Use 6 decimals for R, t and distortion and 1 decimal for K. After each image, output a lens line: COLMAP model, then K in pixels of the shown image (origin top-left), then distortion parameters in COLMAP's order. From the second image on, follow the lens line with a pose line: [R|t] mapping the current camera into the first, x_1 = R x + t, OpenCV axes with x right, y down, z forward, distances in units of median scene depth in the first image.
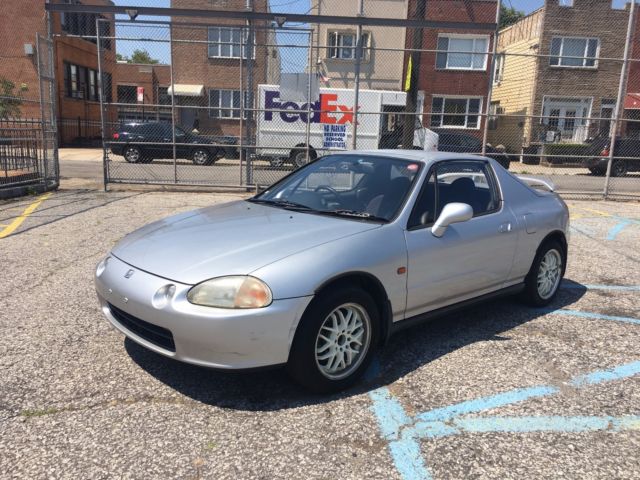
lens RADIAL K [[545.2, 0, 320.0], [0, 545.2, 240.0], [0, 0, 1]] dist [0.082118, -0.116156]
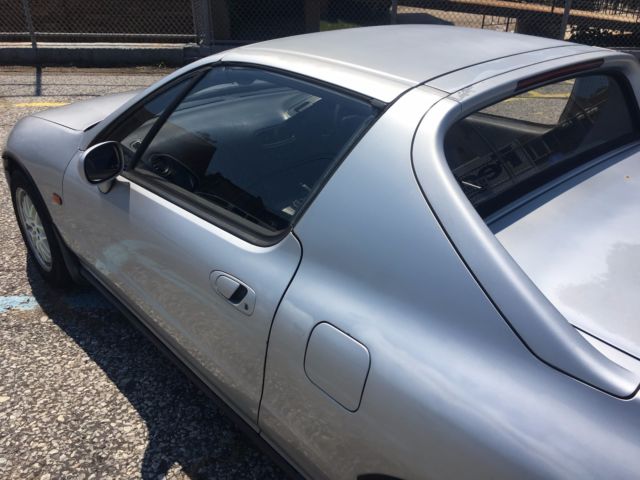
lens RADIAL K [[545.2, 0, 320.0], [0, 545.2, 240.0], [0, 0, 1]] dist [0.082118, -0.116156]
pose [[0.005668, 0.449264, -0.893381, 0.626404], [-0.205311, 0.874885, 0.438660, -0.213937], [0.978680, 0.180934, 0.097198, 0.999293]]
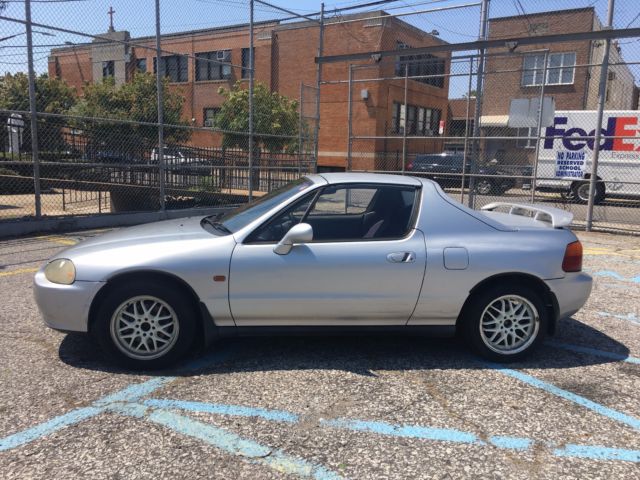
lens RADIAL K [[545.2, 0, 320.0], [0, 545.2, 240.0], [0, 0, 1]] dist [0.082118, -0.116156]
pose [[0.805870, 0.082532, -0.586312, 0.748238], [-0.115384, 0.993143, -0.018792, -0.017824], [0.580741, 0.082795, 0.809867, 0.176347]]
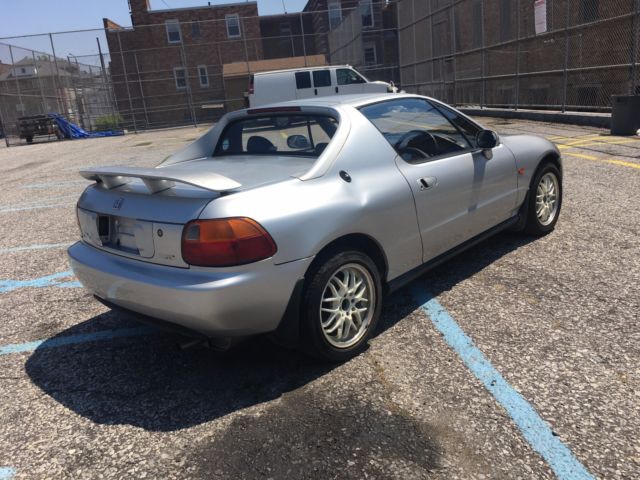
lens RADIAL K [[545.2, 0, 320.0], [0, 545.2, 240.0], [0, 0, 1]] dist [0.082118, -0.116156]
pose [[-0.995482, 0.084824, -0.042657, 0.237879], [0.057262, 0.894745, 0.442891, -0.367063], [0.075735, 0.438448, -0.895560, 2.004587]]
